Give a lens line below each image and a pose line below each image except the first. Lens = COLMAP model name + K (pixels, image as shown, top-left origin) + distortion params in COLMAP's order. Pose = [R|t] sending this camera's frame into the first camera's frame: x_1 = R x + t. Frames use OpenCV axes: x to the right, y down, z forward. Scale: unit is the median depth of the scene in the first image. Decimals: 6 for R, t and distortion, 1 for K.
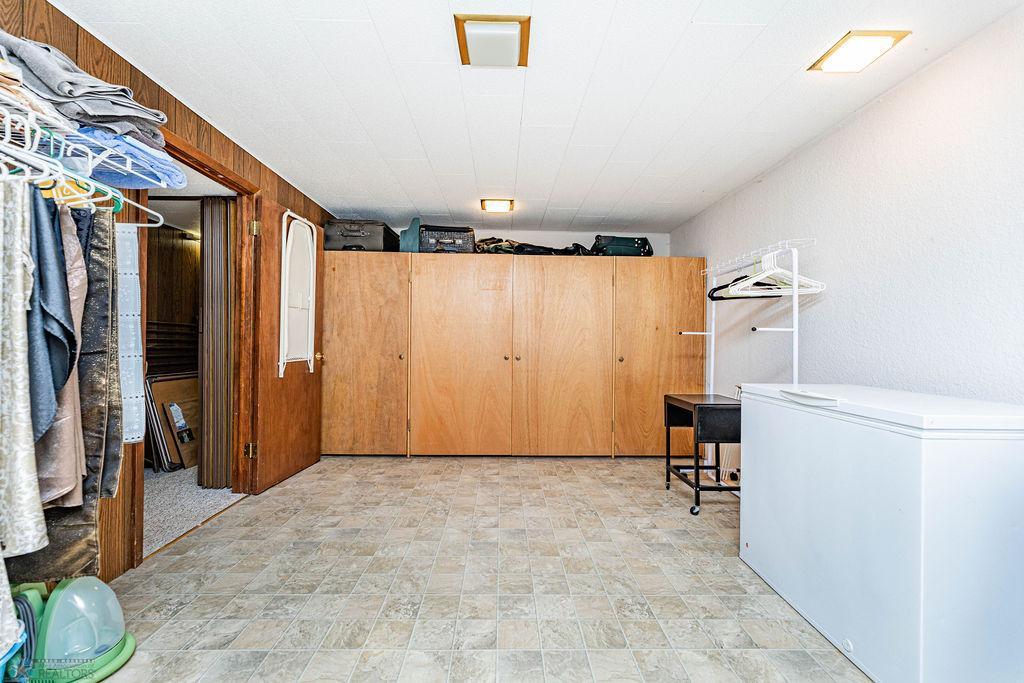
lens RADIAL K [[470.2, 0, 511.5], [0, 470.2, 343.2], [0, 0, 1]] dist [0.001462, 0.000173]
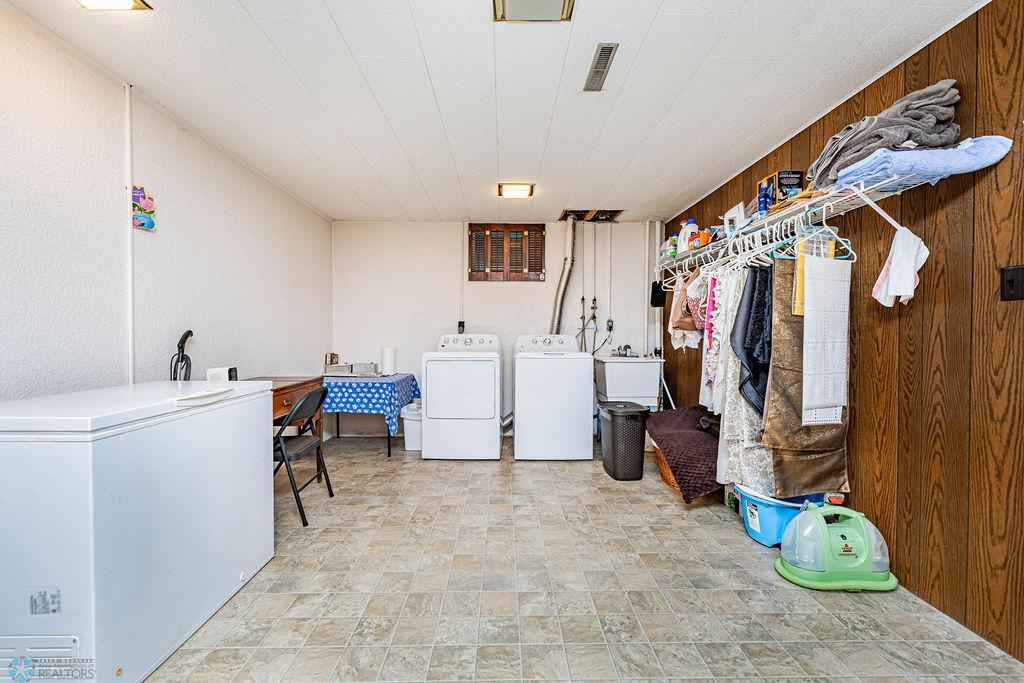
lens RADIAL K [[470.2, 0, 511.5], [0, 470.2, 341.7], [0, 0, 1]] dist [0.001462, 0.000173]
pose [[-0.999908, -0.013352, 0.002432, -0.008582], [-0.013331, 0.999876, 0.008436, -0.016558], [-0.002544, 0.008403, -0.999961, 1.900872]]
